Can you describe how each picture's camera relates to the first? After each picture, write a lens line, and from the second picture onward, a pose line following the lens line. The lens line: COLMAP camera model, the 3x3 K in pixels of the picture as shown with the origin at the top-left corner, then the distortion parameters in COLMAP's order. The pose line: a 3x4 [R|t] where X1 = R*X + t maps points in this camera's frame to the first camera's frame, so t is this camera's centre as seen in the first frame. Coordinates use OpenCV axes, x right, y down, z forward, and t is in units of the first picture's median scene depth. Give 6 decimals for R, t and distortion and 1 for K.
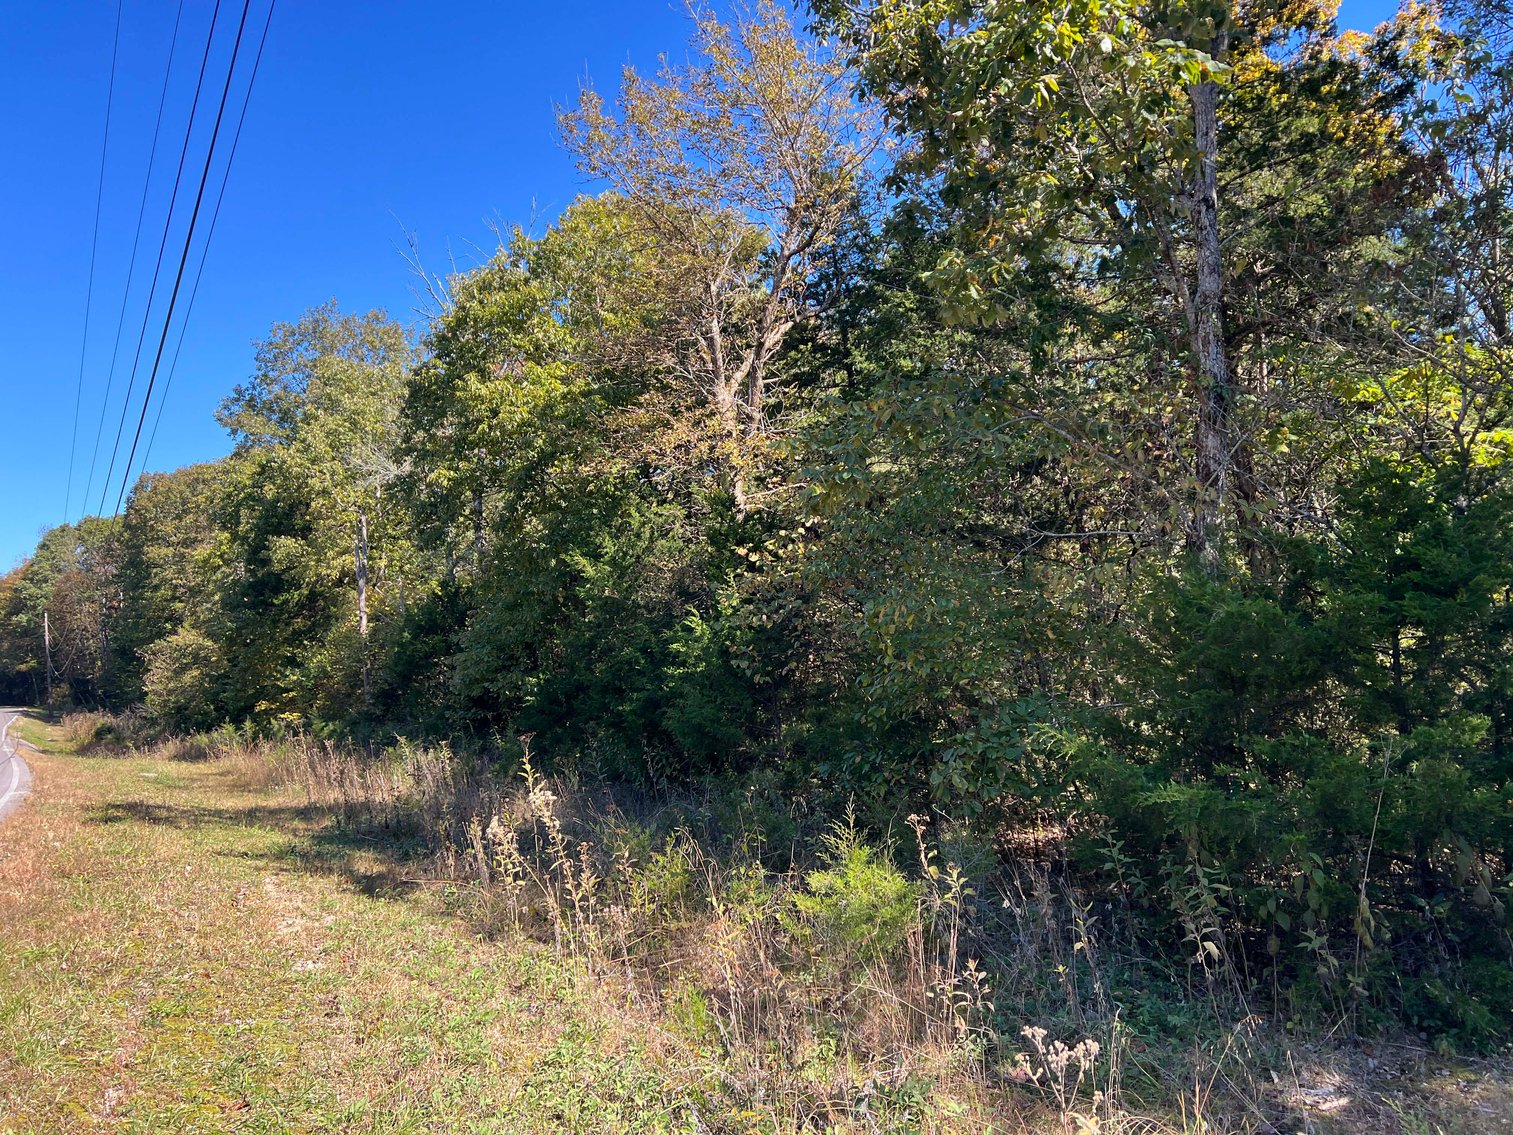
lens RADIAL K [[1081.7, 0, 776.1], [0, 1081.7, 565.4], [0, 0, 1]] dist [0.011208, -0.036880]
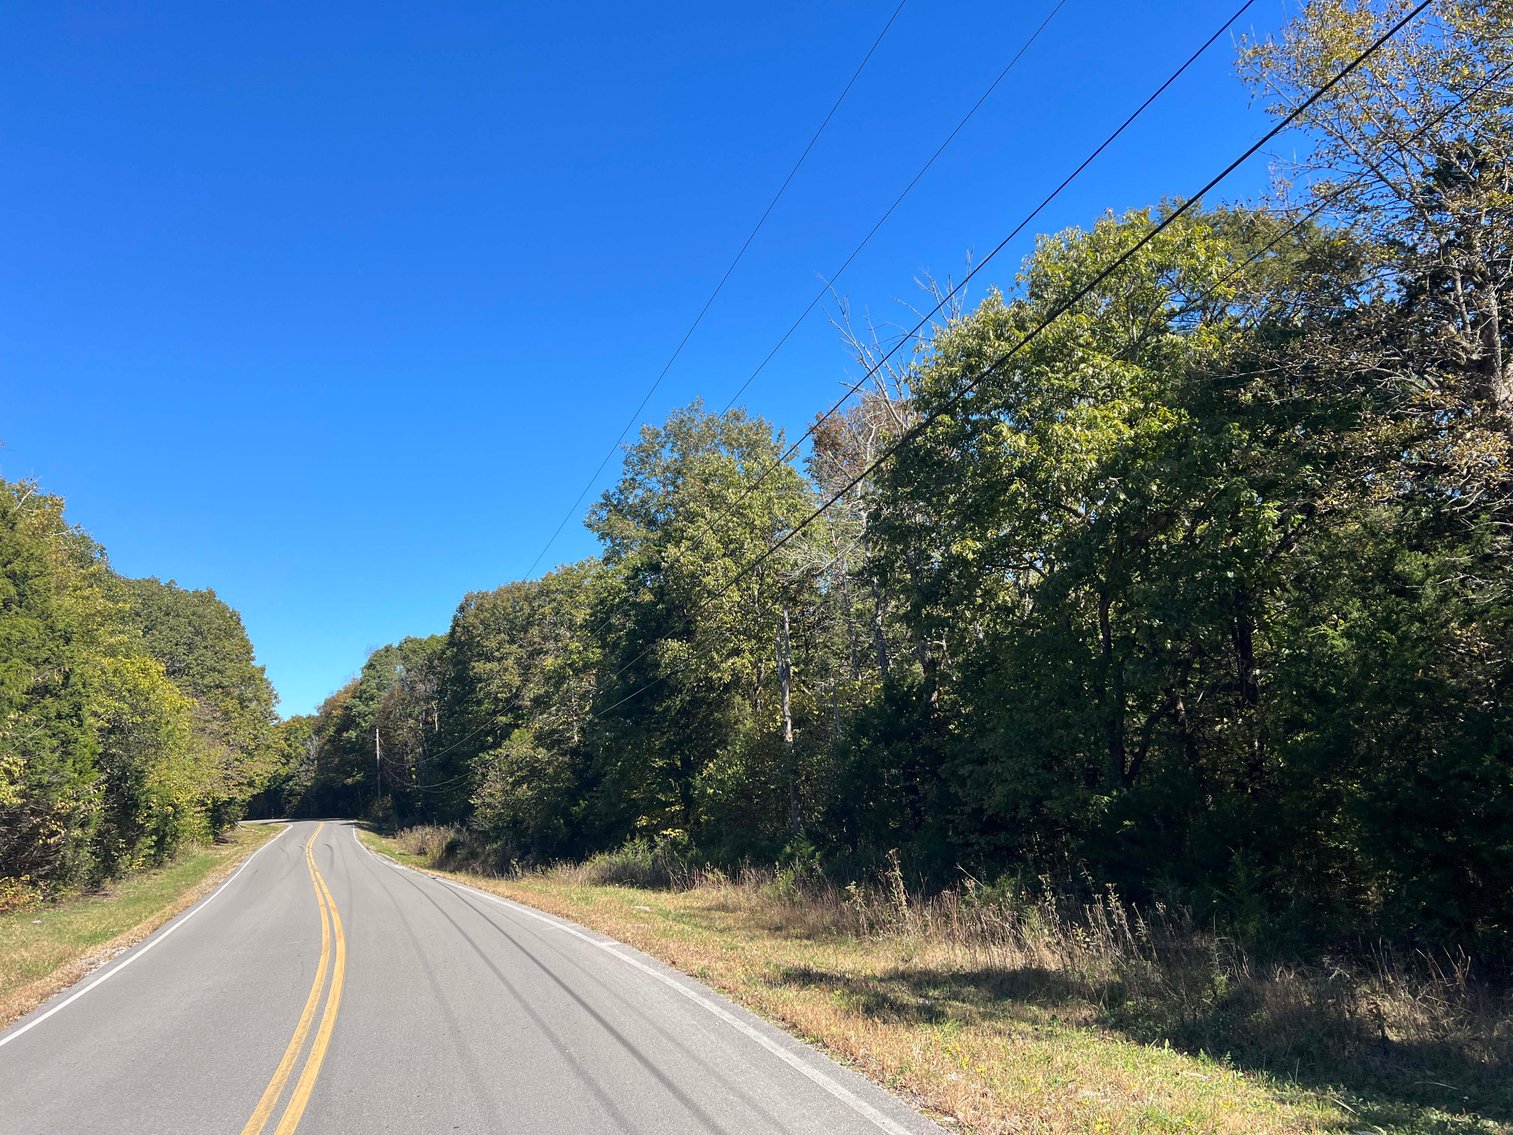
lens RADIAL K [[1040.1, 0, 756.5], [0, 1040.1, 567.5], [0, 0, 1]] dist [0.002949, -0.001158]
pose [[0.980490, -0.044239, -0.191524, -0.152414], [0.023766, 0.993877, -0.107904, 0.008273], [0.195124, 0.101247, 0.975539, 0.086489]]
